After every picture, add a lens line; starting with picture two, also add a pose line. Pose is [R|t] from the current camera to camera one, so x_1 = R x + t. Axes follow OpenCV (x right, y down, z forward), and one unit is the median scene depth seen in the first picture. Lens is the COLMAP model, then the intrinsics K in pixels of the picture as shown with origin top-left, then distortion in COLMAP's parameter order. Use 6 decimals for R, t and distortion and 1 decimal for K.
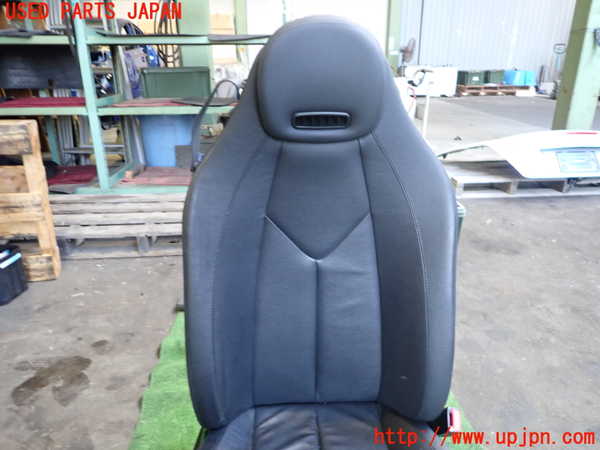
lens RADIAL K [[450.6, 0, 297.2], [0, 450.6, 224.5], [0, 0, 1]] dist [0.007109, -0.000934]
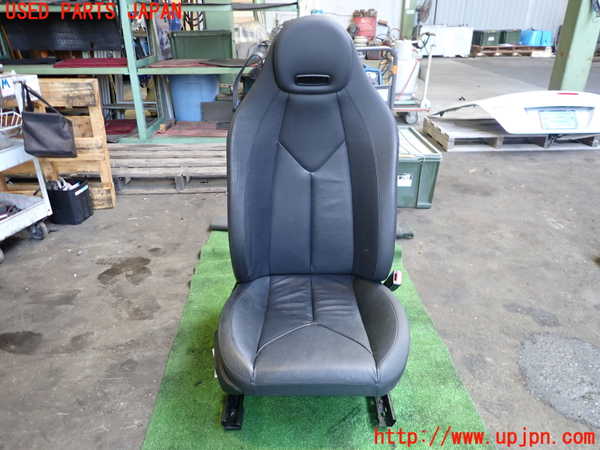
lens RADIAL K [[450.6, 0, 296.9], [0, 450.6, 226.6], [0, 0, 1]] dist [0.007109, -0.000934]
pose [[0.999323, 0.016796, -0.032719, 0.031904], [-0.013910, 0.996152, 0.086529, 0.085322], [0.034047, -0.086015, 0.995712, -0.364100]]
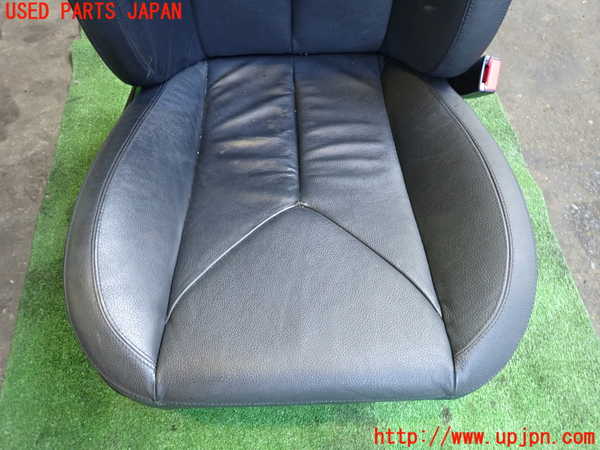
lens RADIAL K [[450.6, 0, 298.7], [0, 450.6, 225.4], [0, 0, 1]] dist [0.007109, -0.000934]
pose [[0.999992, 0.000772, 0.003808, 0.036375], [-0.003043, 0.764993, 0.644032, 0.111046], [-0.002416, -0.644039, 0.764989, 0.217729]]
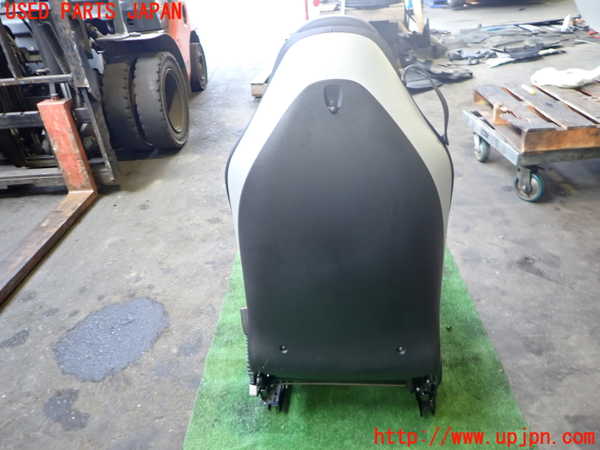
lens RADIAL K [[450.6, 0, 299.3], [0, 450.6, 224.8], [0, 0, 1]] dist [0.007109, -0.000934]
pose [[-0.989876, 0.015147, 0.141125, -0.009668], [0.118563, 0.634856, 0.763479, -0.521794], [-0.078030, 0.772482, -0.630225, 1.115101]]
